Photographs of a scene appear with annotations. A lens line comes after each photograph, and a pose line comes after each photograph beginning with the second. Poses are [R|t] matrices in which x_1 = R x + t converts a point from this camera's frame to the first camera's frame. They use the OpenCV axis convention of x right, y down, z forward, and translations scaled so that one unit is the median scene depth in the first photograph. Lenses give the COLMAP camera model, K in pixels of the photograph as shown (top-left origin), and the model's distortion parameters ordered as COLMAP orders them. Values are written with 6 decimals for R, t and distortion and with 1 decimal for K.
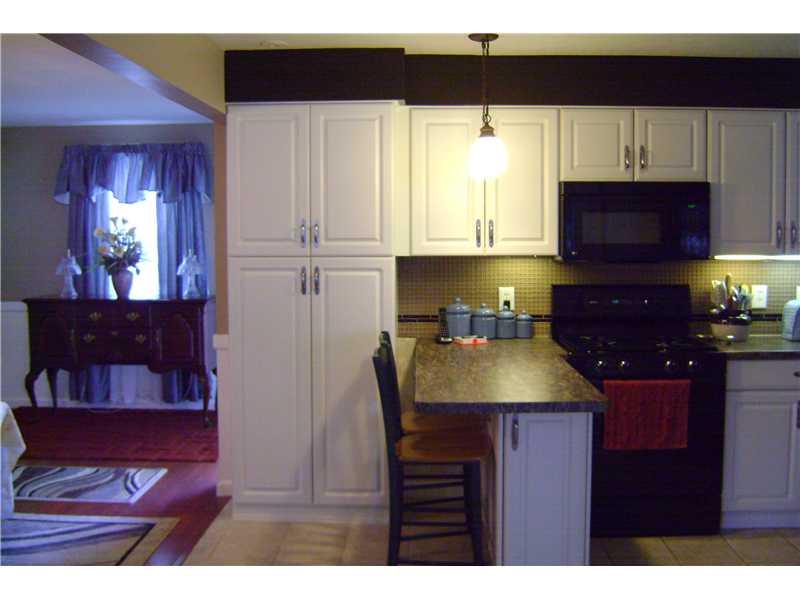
lens RADIAL K [[838.2, 0, 410.5], [0, 838.2, 273.2], [0, 0, 1]] dist [-0.125854, 0.035781]
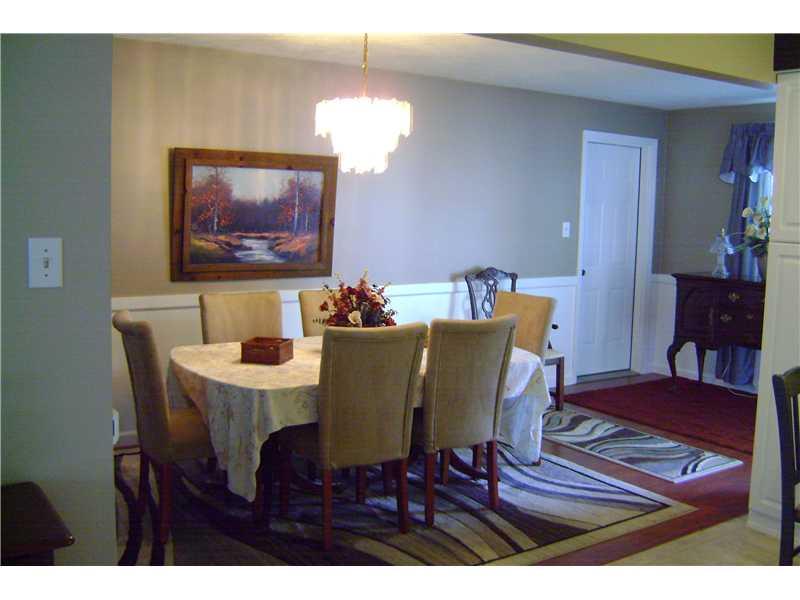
lens RADIAL K [[838.2, 0, 410.5], [0, 838.2, 273.2], [0, 0, 1]] dist [-0.125854, 0.035781]
pose [[0.585411, 0.088156, -0.805930, 0.175796], [-0.070299, 0.995846, 0.057866, -0.005949], [0.807683, 0.022781, 0.589176, 0.099045]]
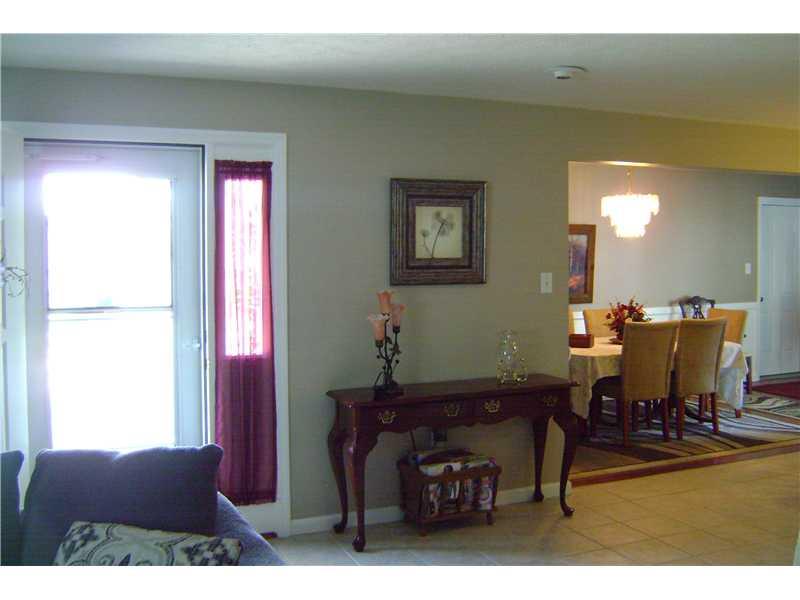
lens RADIAL K [[838.2, 0, 410.5], [0, 838.2, 273.2], [0, 0, 1]] dist [-0.125854, 0.035781]
pose [[0.424213, 0.025986, -0.905190, 0.489537], [-0.042097, 0.999073, 0.008952, 0.006621], [0.904584, 0.034309, 0.424914, -0.270096]]
